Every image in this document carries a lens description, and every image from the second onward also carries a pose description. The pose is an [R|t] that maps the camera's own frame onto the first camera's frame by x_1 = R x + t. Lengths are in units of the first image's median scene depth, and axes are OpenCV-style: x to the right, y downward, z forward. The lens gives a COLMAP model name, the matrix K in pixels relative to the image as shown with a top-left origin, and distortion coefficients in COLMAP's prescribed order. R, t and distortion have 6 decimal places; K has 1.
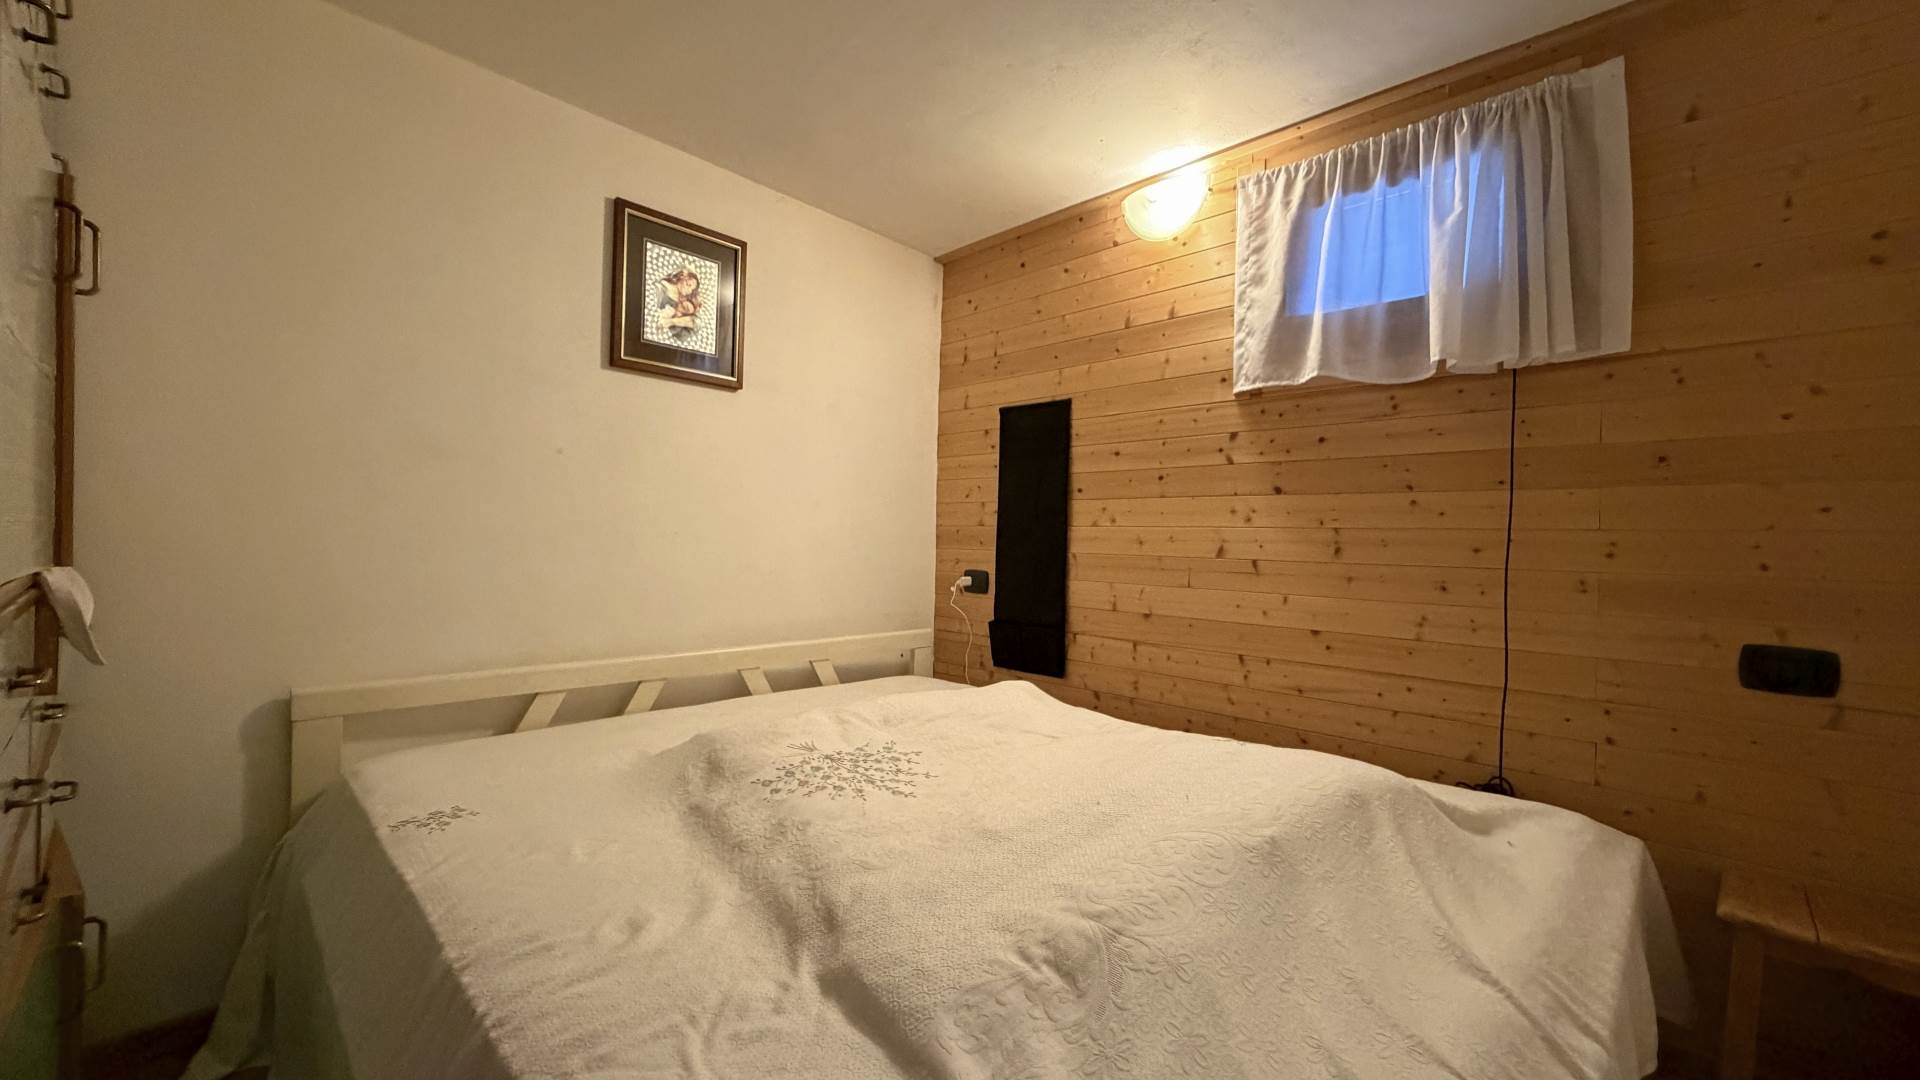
lens RADIAL K [[763.8, 0, 959.0], [0, 763.8, 536.0], [0, 0, 1]] dist [0.004944, -0.000615]
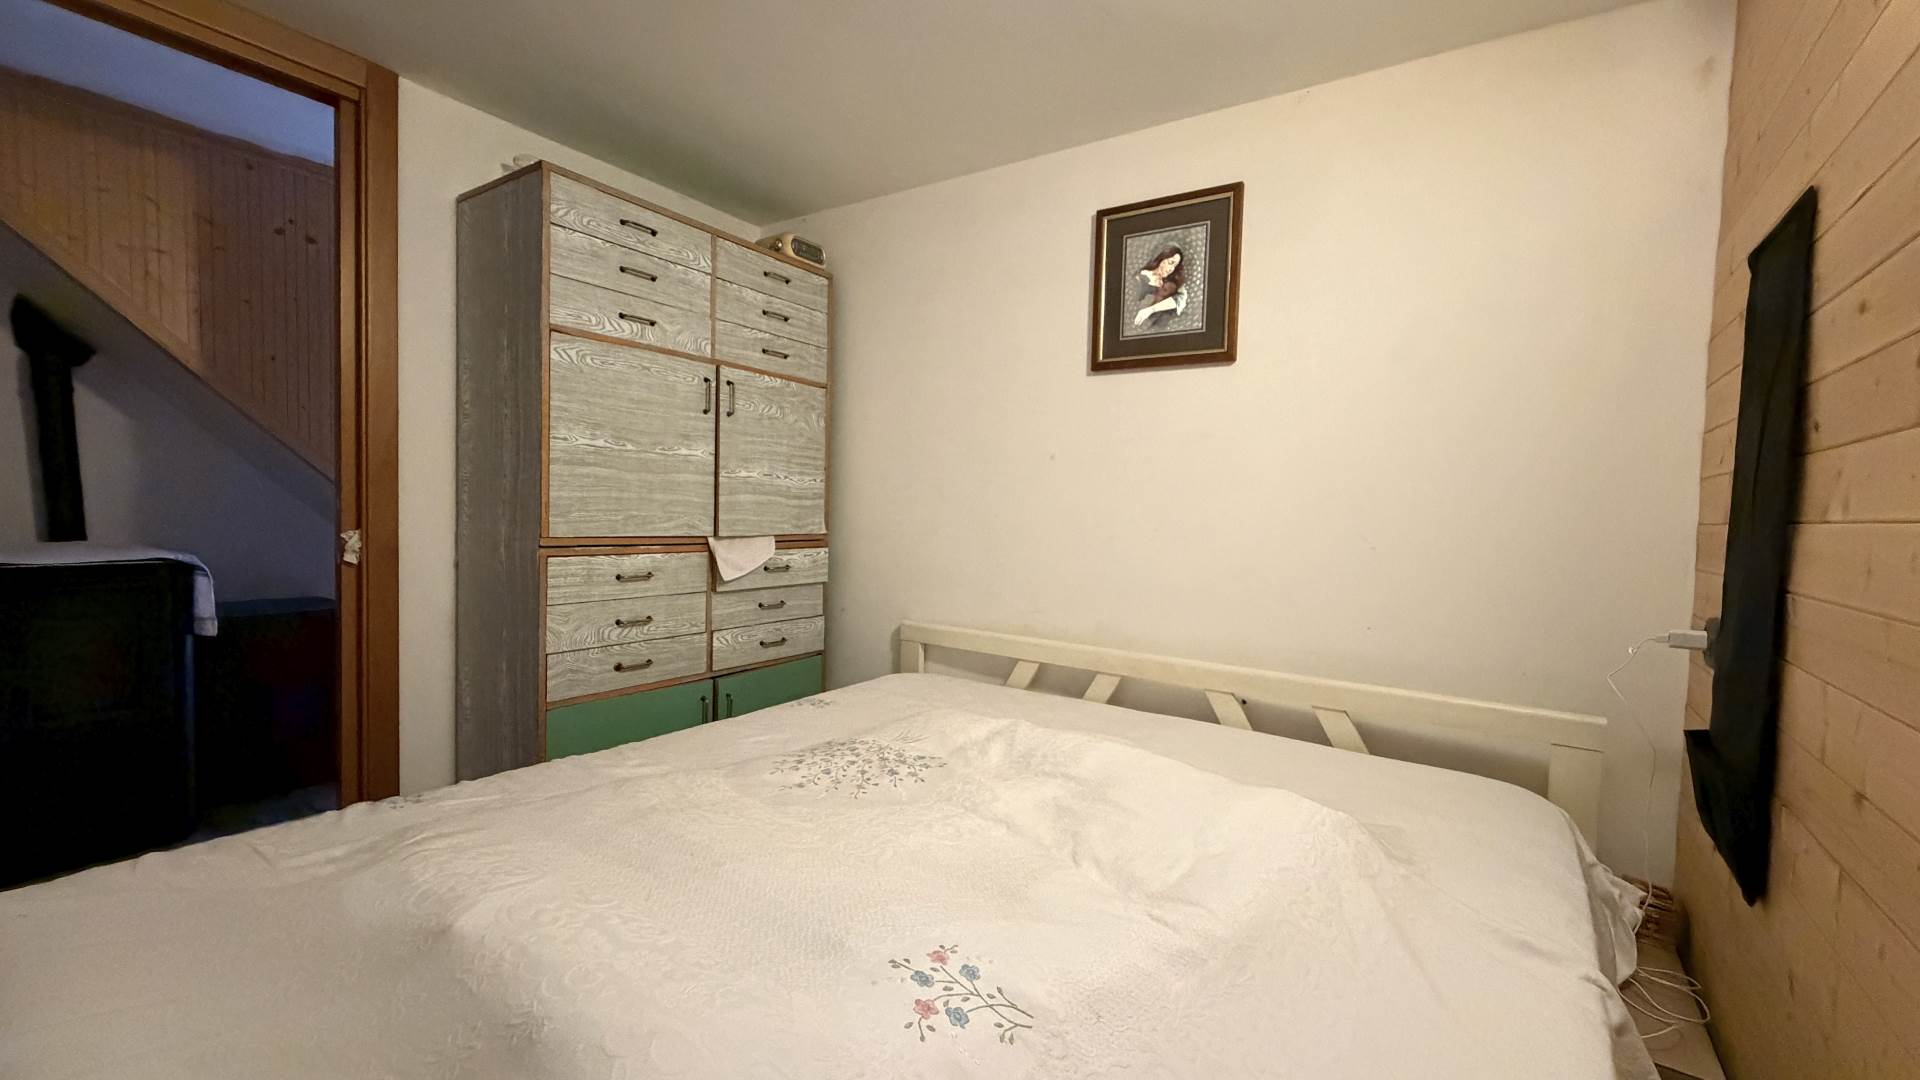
lens RADIAL K [[763.8, 0, 961.8], [0, 763.8, 548.1], [0, 0, 1]] dist [0.004944, -0.000615]
pose [[0.151298, 0.029286, -0.988054, 0.549724], [-0.022625, 0.999402, 0.026158, -0.000399], [0.988229, 0.018397, 0.151870, 0.628262]]
